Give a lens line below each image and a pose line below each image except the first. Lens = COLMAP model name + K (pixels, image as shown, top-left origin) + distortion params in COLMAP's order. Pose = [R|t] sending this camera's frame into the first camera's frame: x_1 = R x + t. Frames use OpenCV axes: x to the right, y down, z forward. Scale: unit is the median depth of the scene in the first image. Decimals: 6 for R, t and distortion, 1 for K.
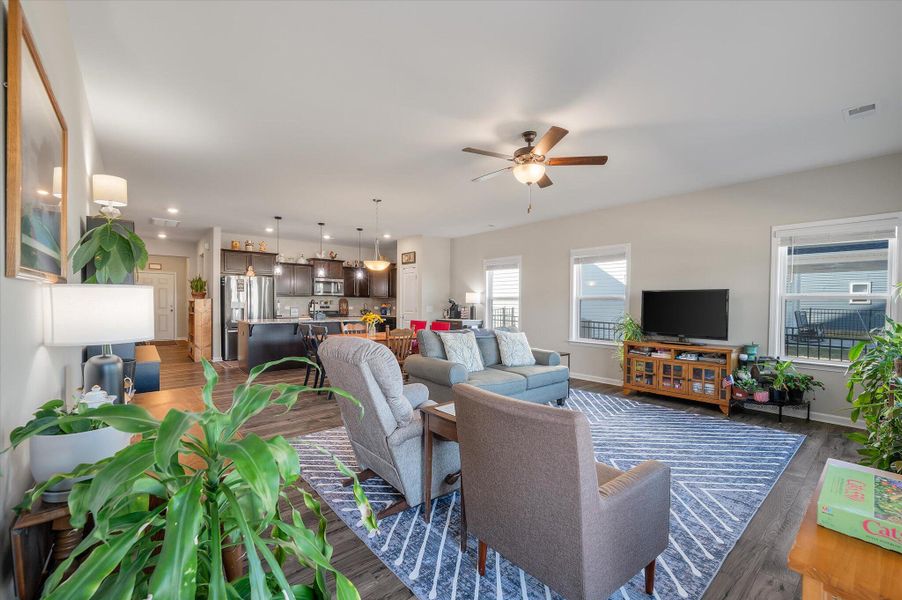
lens RADIAL K [[362.4, 0, 453.2], [0, 362.4, 309.1], [0, 0, 1]] dist [-0.000213, -0.000343]
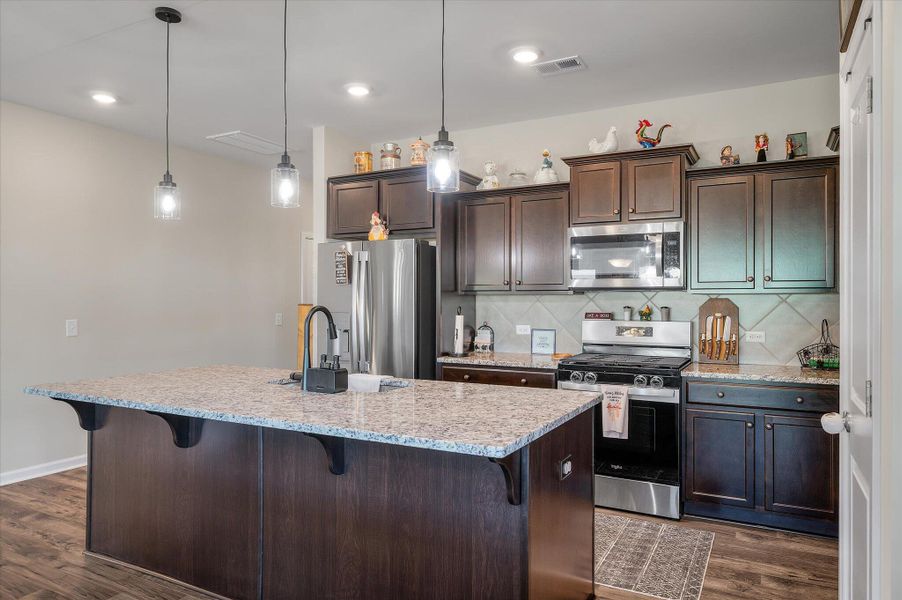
lens RADIAL K [[593.6, 0, 459.3], [0, 593.6, 299.5], [0, 0, 1]] dist [-0.007668, -0.002564]
pose [[0.365064, -0.010551, -0.930923, 0.016946], [-0.013744, 0.999766, -0.016720, -0.023989], [0.930881, 0.018898, 0.364833, 0.861914]]
